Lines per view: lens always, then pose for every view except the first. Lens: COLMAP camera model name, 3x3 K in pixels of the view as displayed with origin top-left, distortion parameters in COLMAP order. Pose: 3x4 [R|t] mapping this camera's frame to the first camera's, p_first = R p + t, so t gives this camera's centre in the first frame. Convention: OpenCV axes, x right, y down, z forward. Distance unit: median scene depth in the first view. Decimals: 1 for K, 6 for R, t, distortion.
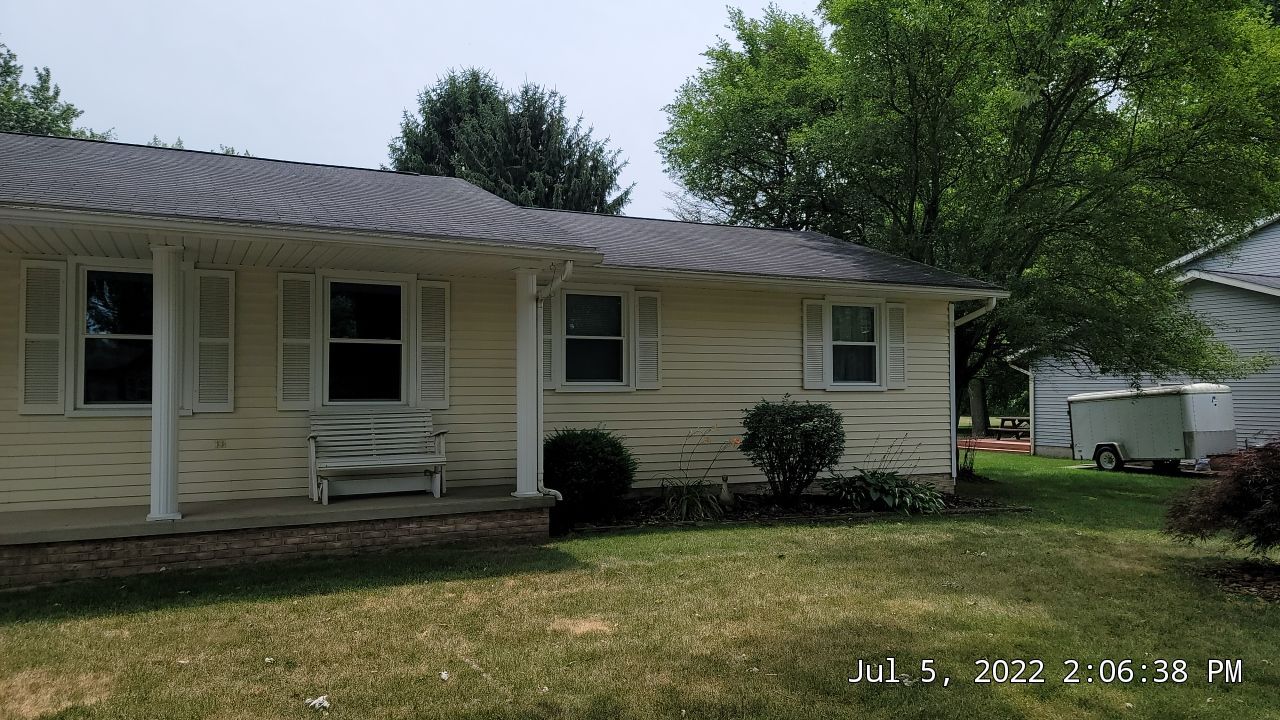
lens RADIAL K [[932.8, 0, 642.5], [0, 932.8, 366.5], [0, 0, 1]] dist [0.086746, -0.063578]
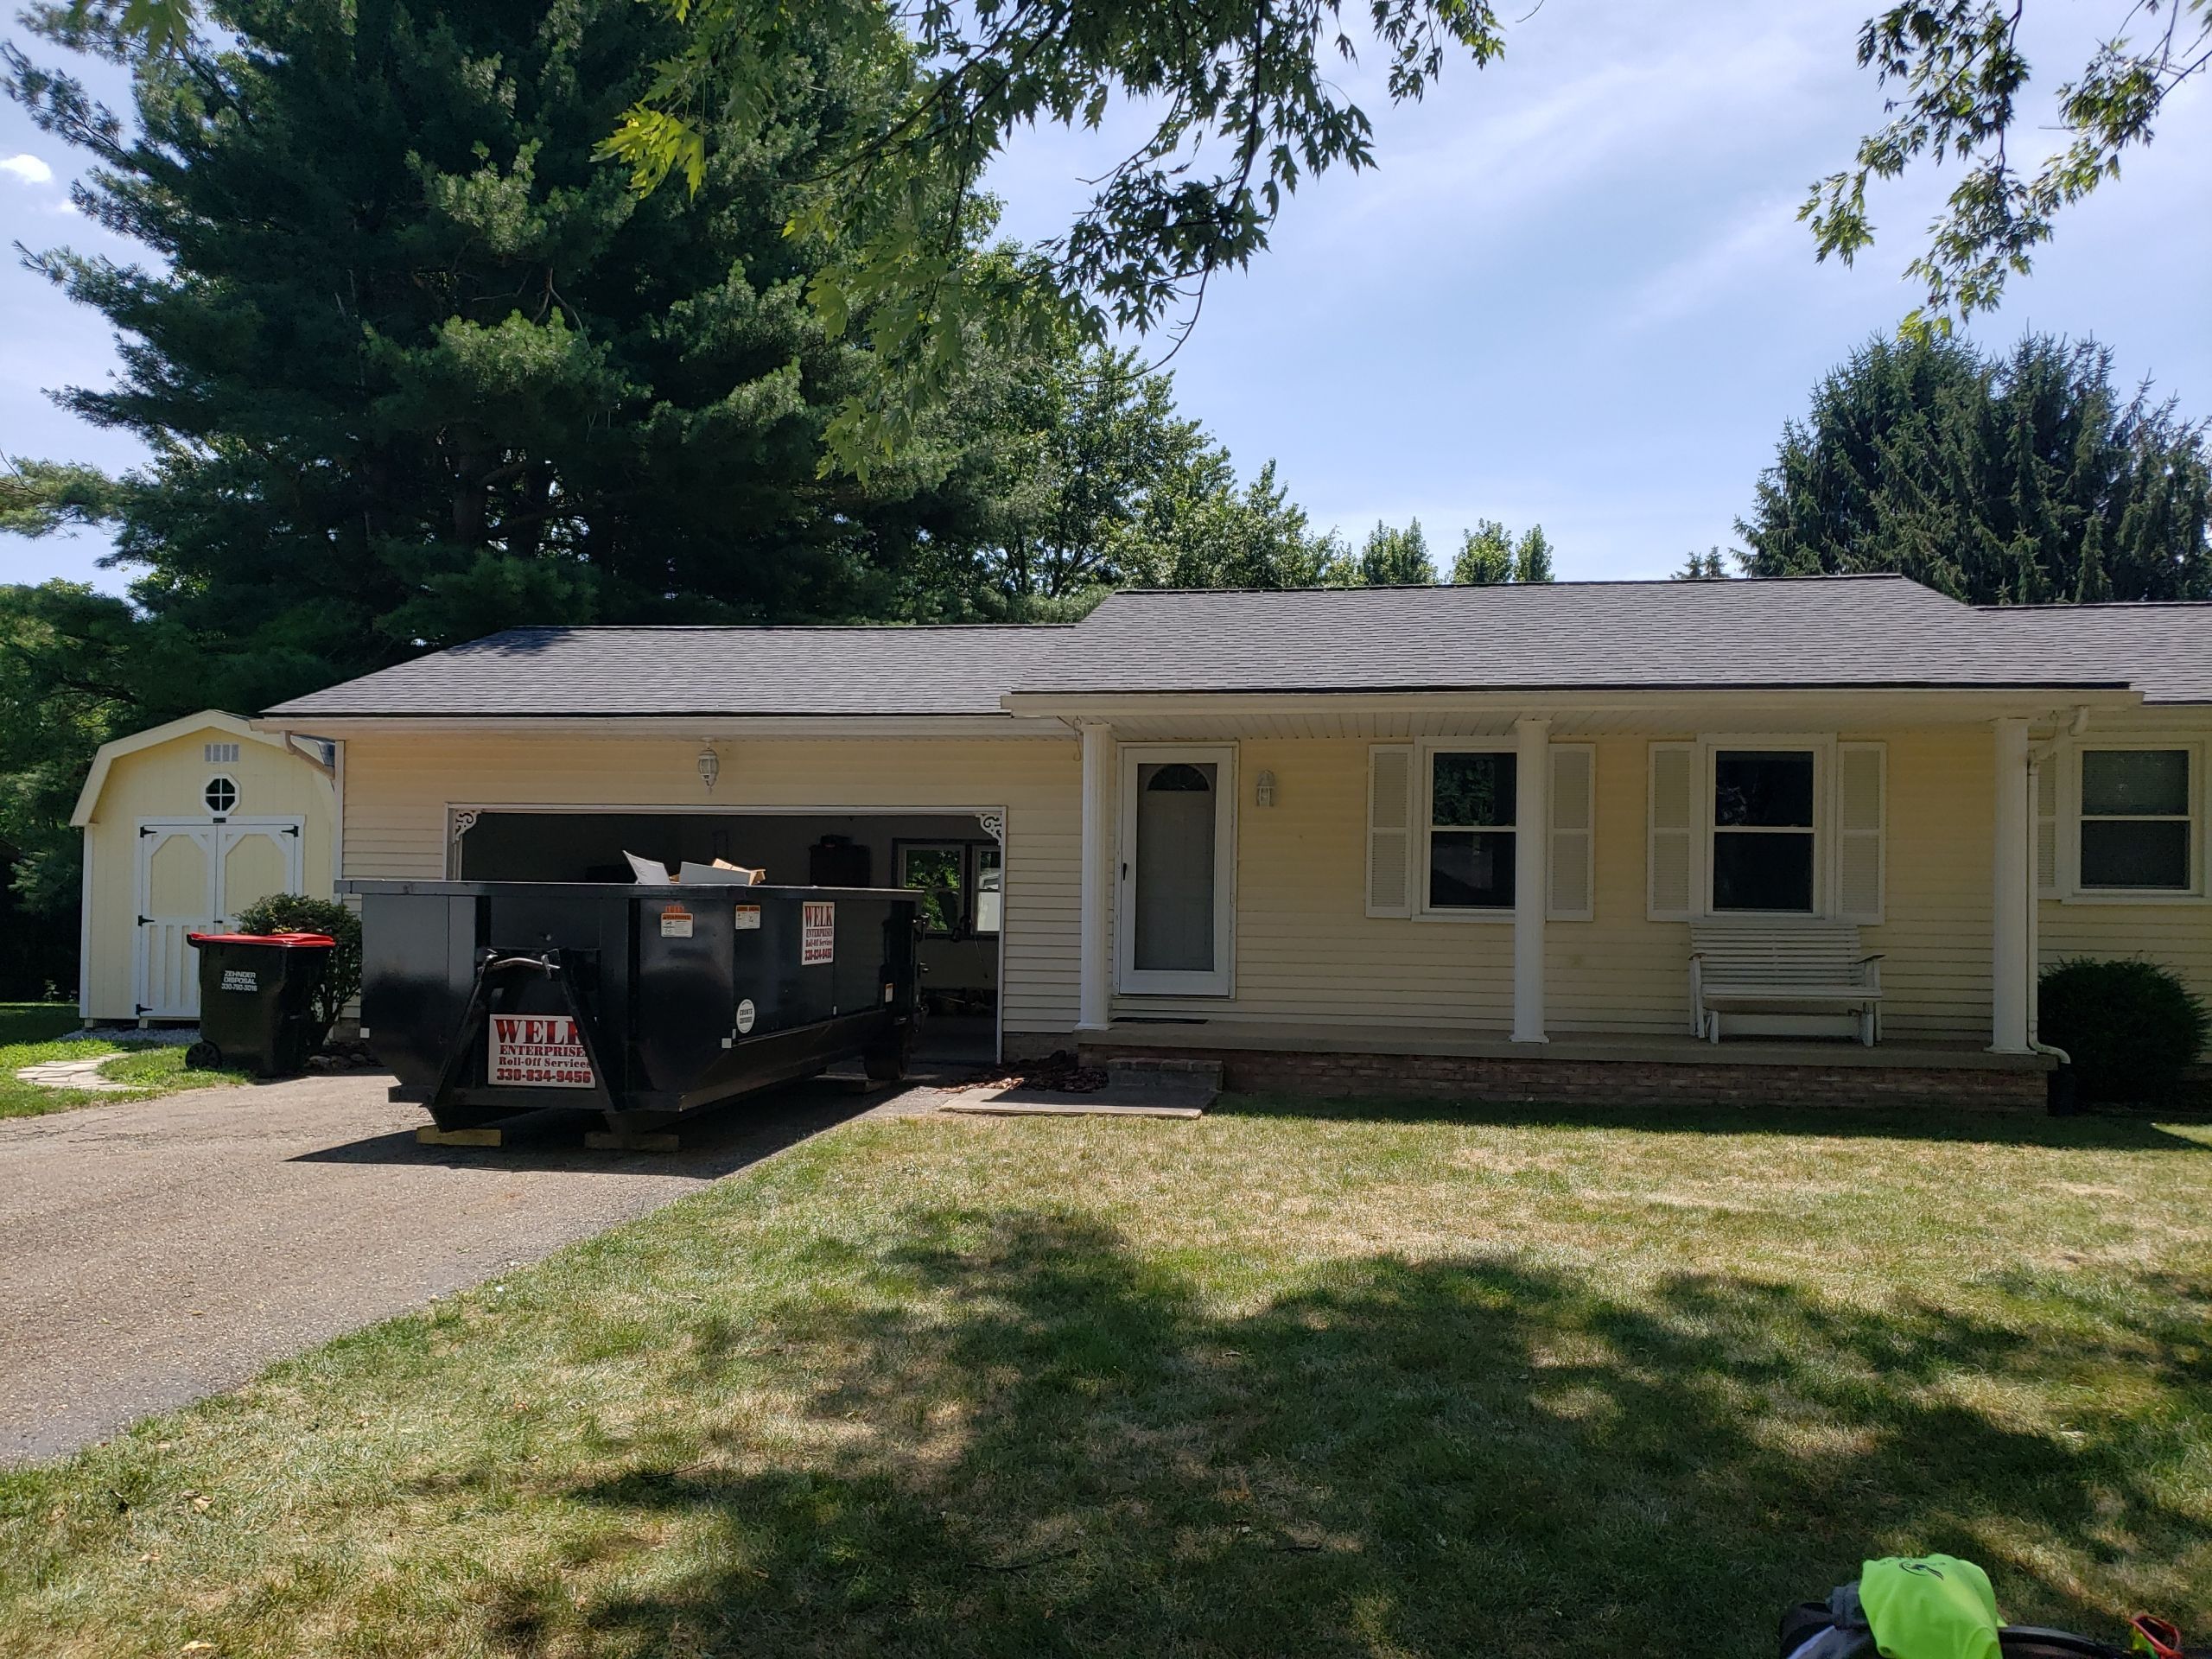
lens RADIAL K [[1701.5, 0, 1099.3], [0, 1701.5, 876.7], [0, 0, 1]] dist [0.041677, -0.024621]
pose [[0.814618, 0.001476, -0.579997, 0.058258], [-0.001130, 0.999999, 0.000958, 0.009210], [0.579997, -0.000125, 0.814618, -0.384869]]
